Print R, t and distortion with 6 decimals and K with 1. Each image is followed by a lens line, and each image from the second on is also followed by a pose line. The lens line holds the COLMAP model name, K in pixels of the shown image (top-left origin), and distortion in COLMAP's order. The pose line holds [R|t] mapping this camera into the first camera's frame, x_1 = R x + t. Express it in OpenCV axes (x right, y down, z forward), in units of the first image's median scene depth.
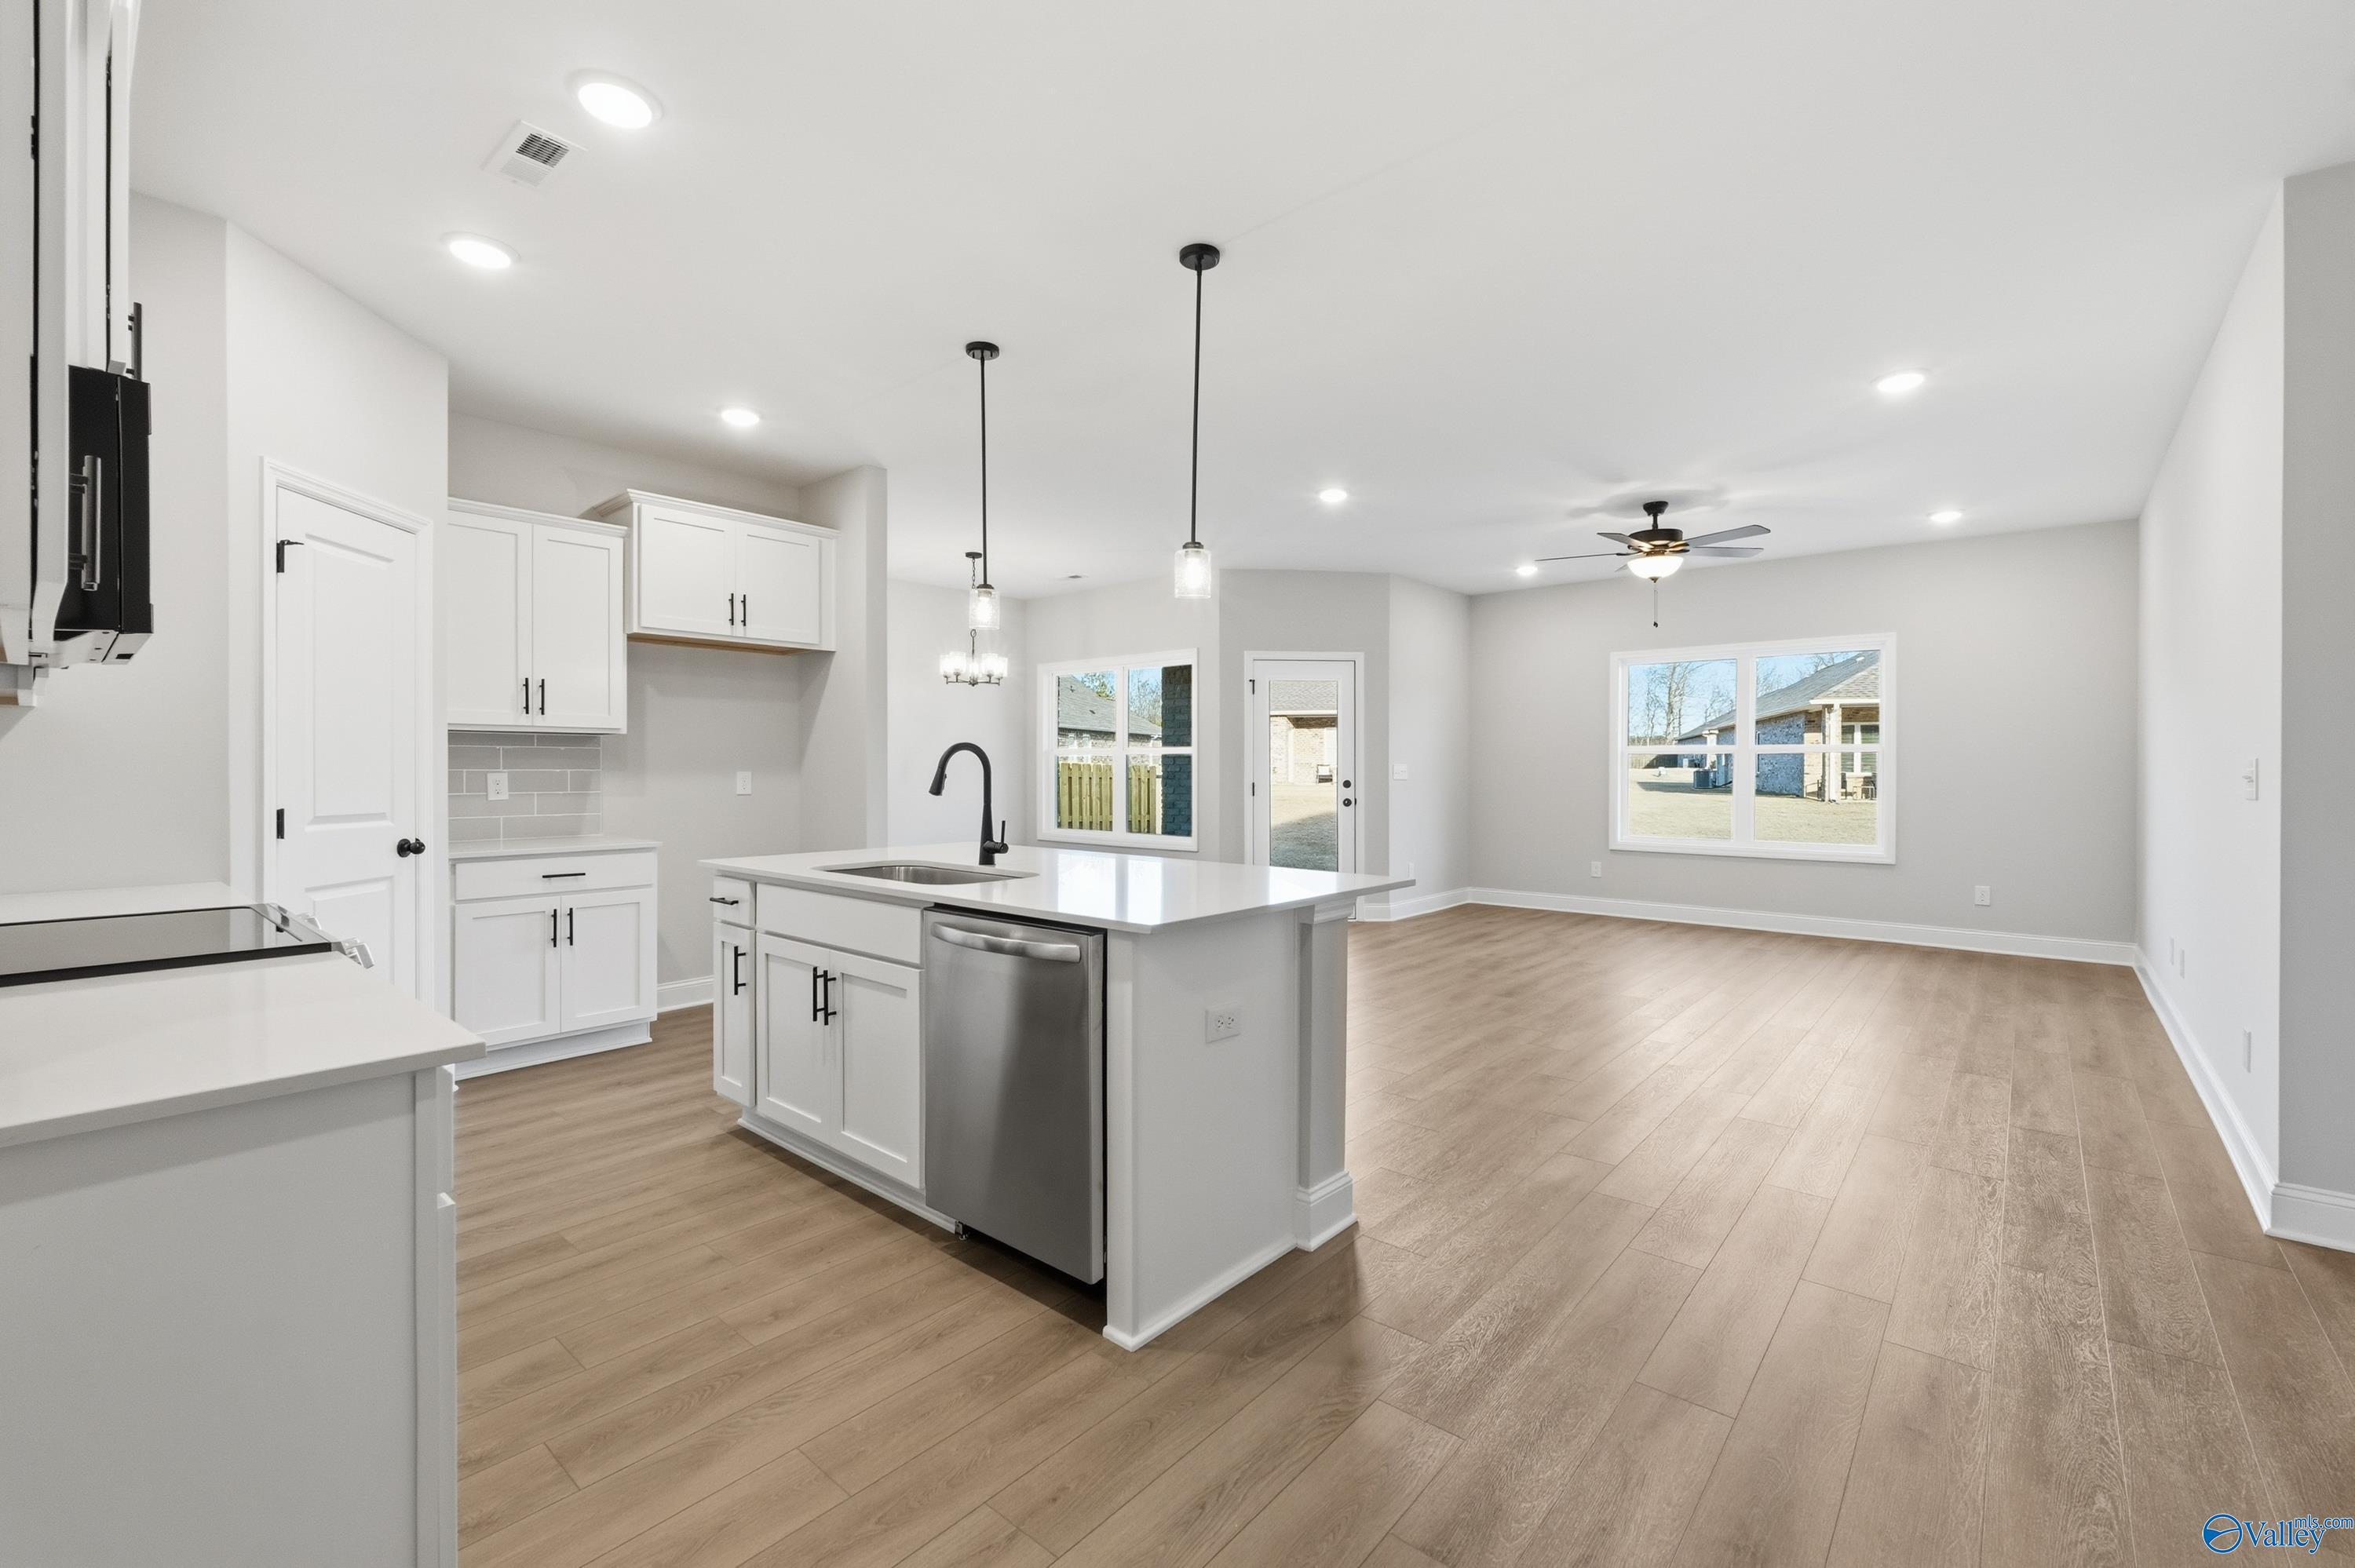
lens RADIAL K [[1010.6, 0, 1181.7], [0, 1010.6, 775.9], [0, 0, 1]] dist [0.000305, 0.000042]
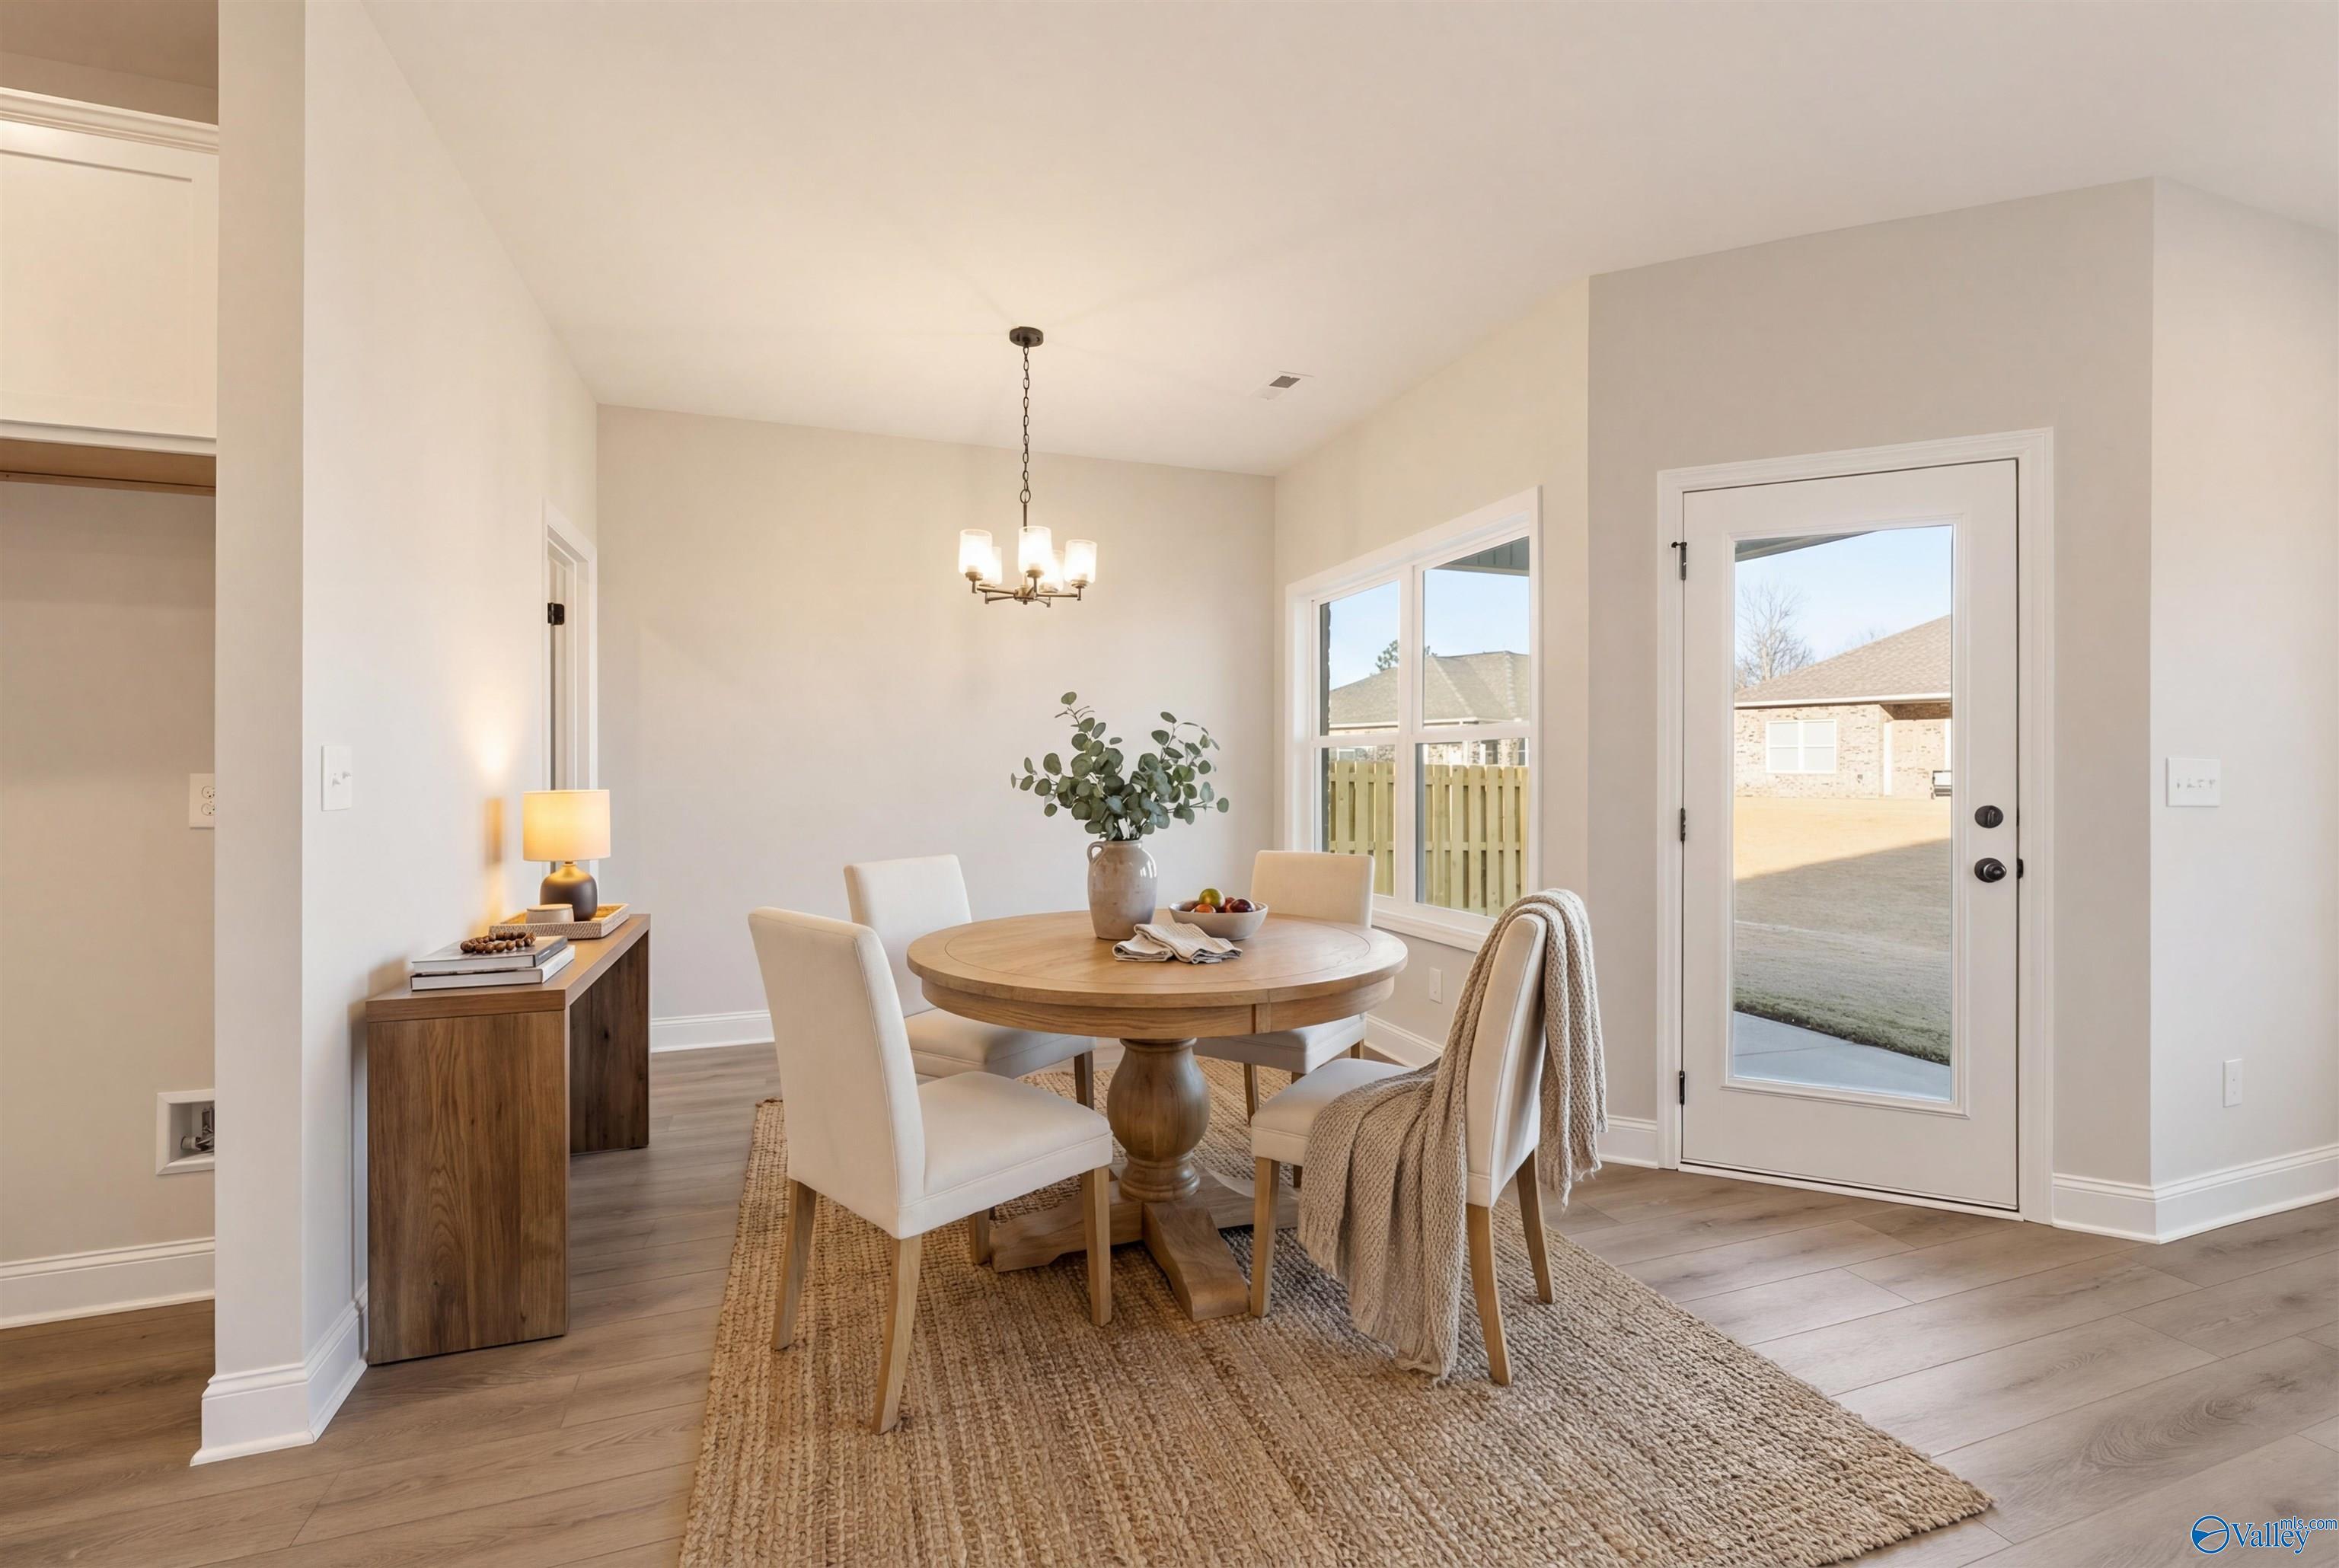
lens RADIAL K [[1019.0, 0, 1175.9], [0, 1019.0, 773.9], [0, 0, 1]] dist [-0.000131, 0.000149]
pose [[0.871570, 0.003983, -0.490255, 0.093433], [-0.006657, 0.999971, -0.003711, -0.003133], [0.490226, 0.006498, 0.871571, 0.567998]]
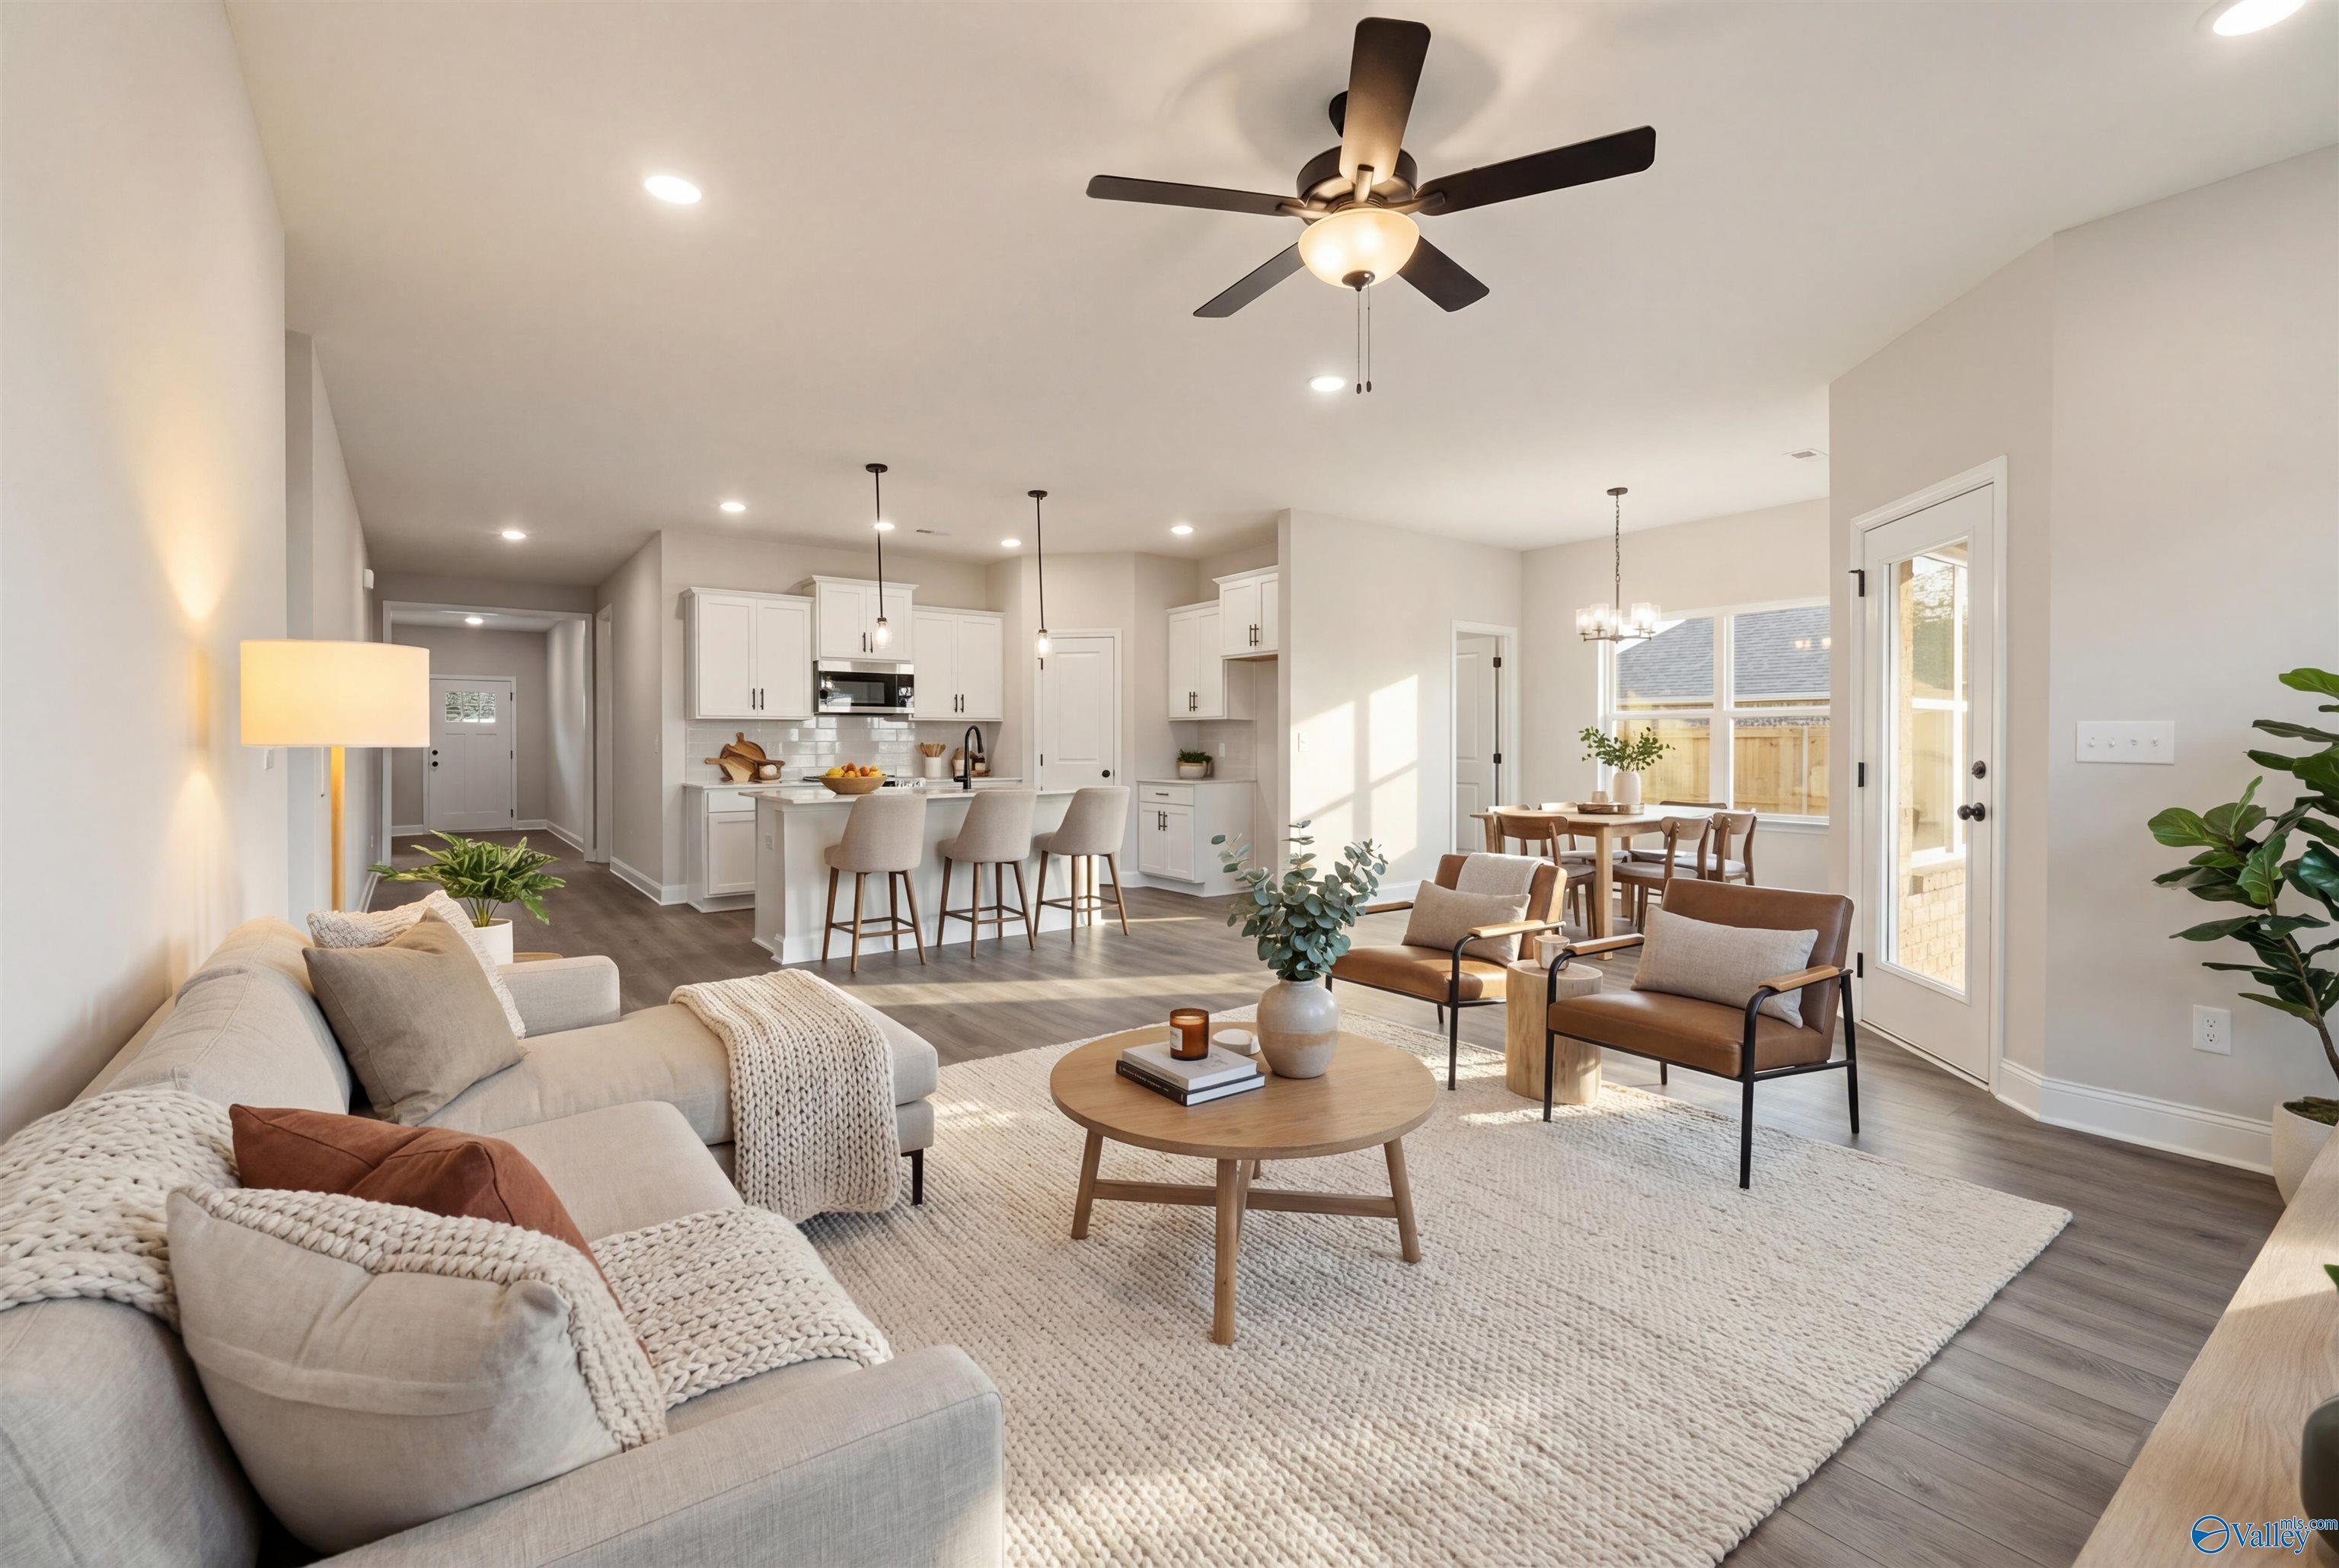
lens RADIAL K [[998.6, 0, 1164.1], [0, 998.6, 754.1], [0, 0, 1]] dist [-0.000419, 0.000108]
pose [[-0.224370, 0.011177, -0.974440, 0.672974], [-0.005401, 0.999905, 0.012712, -0.002163], [0.974489, 0.008115, -0.224288, 0.763742]]
